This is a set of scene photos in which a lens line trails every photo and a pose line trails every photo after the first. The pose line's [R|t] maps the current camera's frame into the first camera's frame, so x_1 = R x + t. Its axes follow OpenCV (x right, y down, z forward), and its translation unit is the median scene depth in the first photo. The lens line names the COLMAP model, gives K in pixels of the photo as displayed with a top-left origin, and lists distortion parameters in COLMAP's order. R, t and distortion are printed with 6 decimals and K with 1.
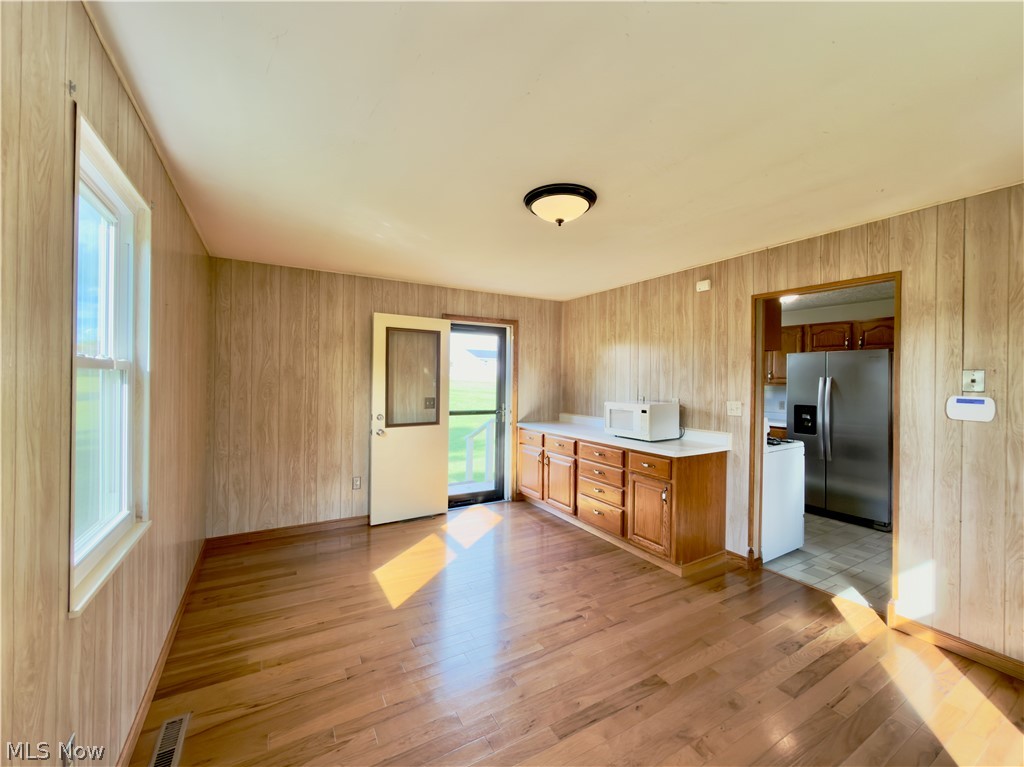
lens RADIAL K [[410.8, 0, 512.0], [0, 410.8, 383.5], [0, 0, 1]] dist [0.001001, 0.000010]
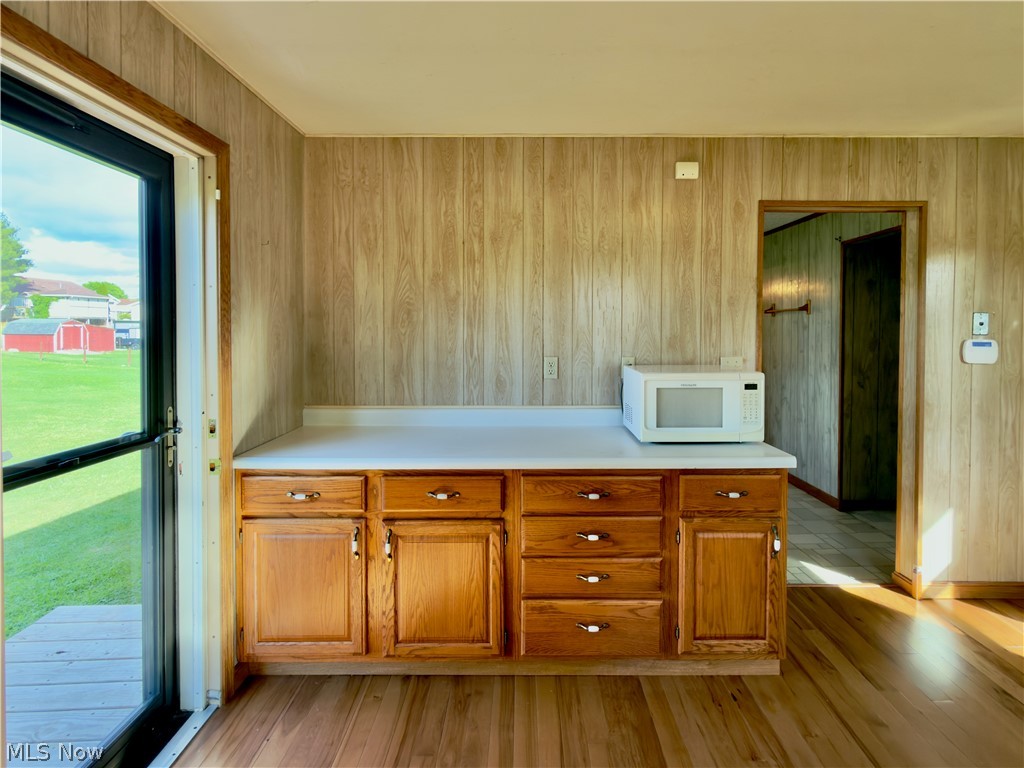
lens RADIAL K [[473.4, 0, 515.9], [0, 473.4, 341.9], [0, 0, 1]] dist [0.000295, -0.000097]
pose [[0.505076, -0.030077, 0.862551, -0.287896], [0.014587, 0.999547, 0.026312, -0.005789], [-0.862952, -0.000707, 0.505286, 0.898876]]
